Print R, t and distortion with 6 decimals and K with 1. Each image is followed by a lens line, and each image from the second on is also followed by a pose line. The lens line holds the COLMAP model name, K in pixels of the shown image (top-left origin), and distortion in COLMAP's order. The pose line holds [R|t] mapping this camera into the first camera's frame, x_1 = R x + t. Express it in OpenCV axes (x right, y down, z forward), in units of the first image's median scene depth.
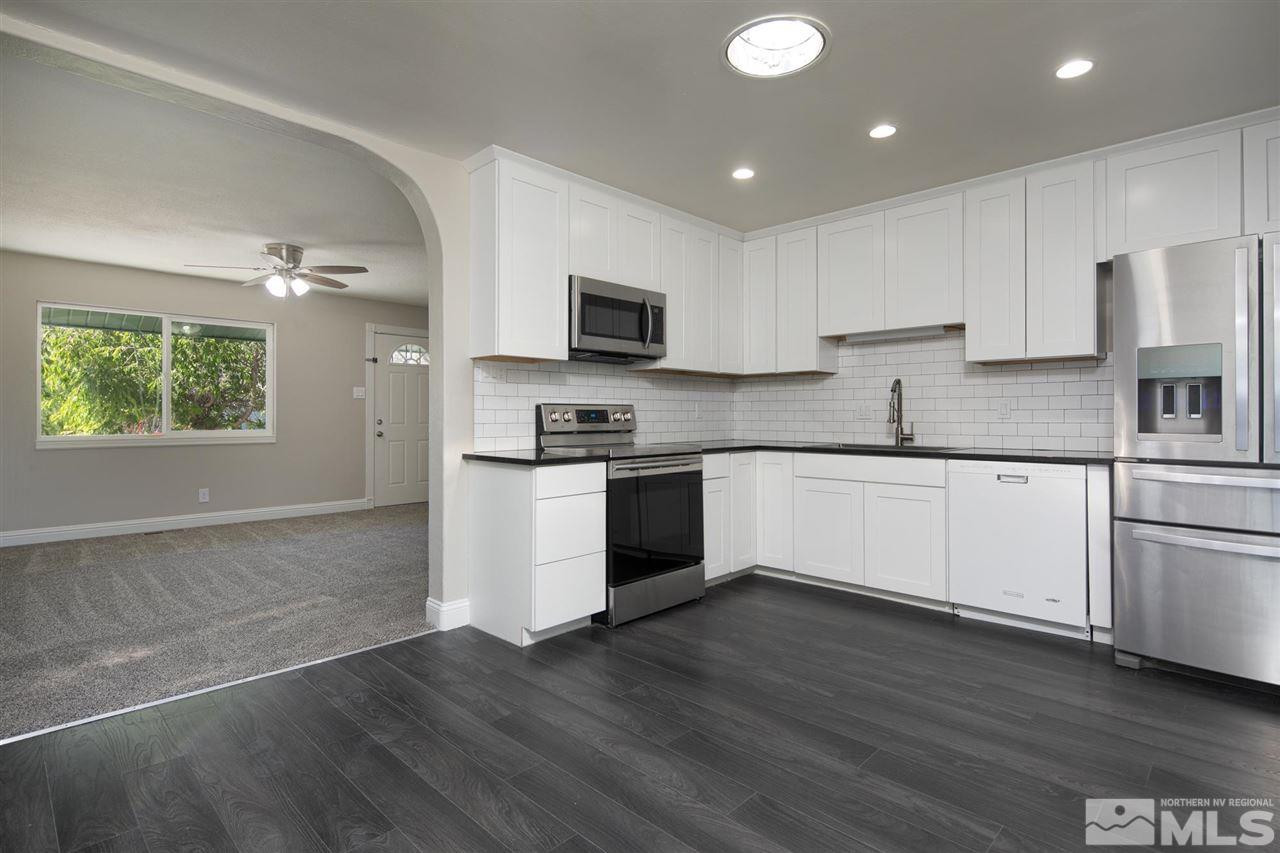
lens RADIAL K [[624.7, 0, 637.2], [0, 624.7, 409.0], [0, 0, 1]] dist [-0.000349, -0.000188]
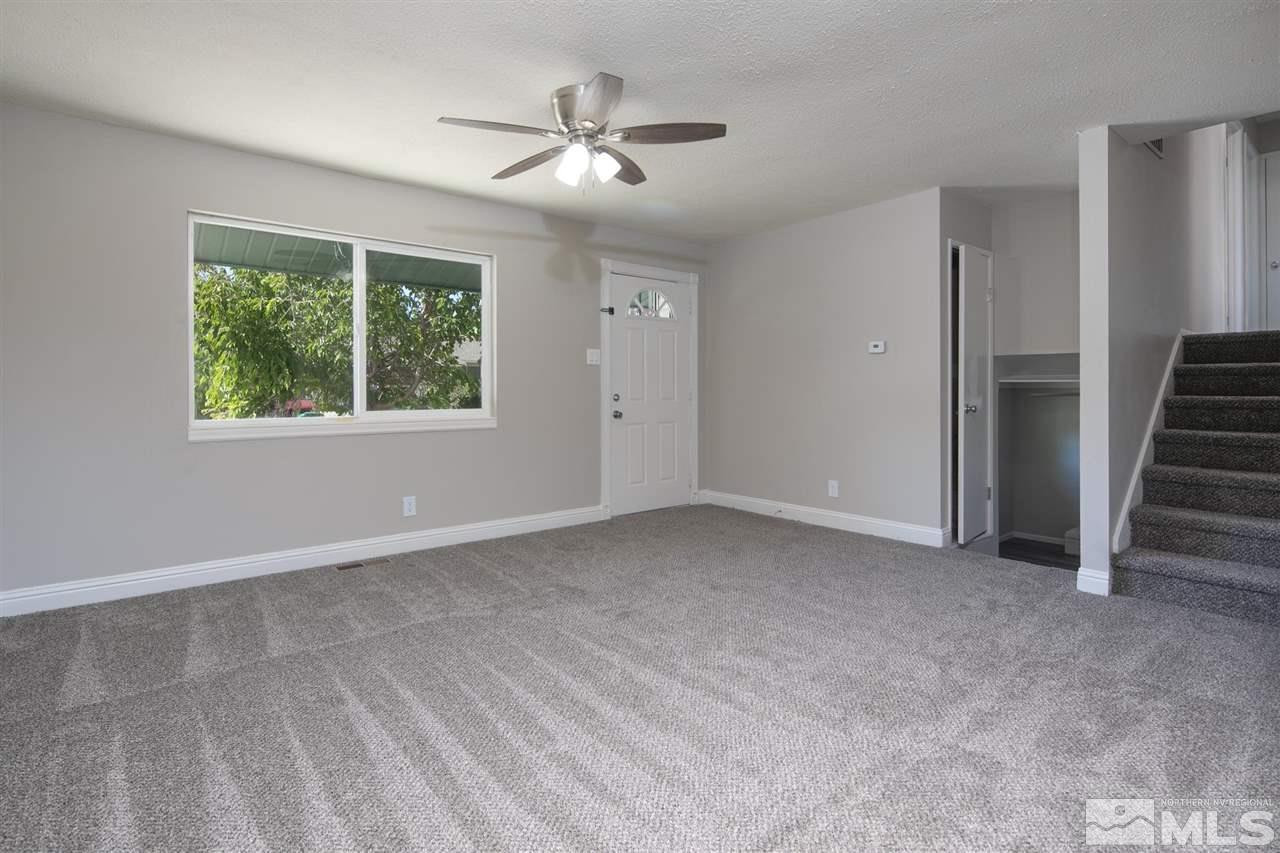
lens RADIAL K [[626.3, 0, 641.5], [0, 626.3, 386.2], [0, 0, 1]] dist [0.000787, 0.000142]
pose [[0.994961, -0.000290, -0.100262, -0.320498], [0.000855, 0.999984, 0.005592, 0.004048], [0.100259, -0.005649, 0.994945, 0.298813]]
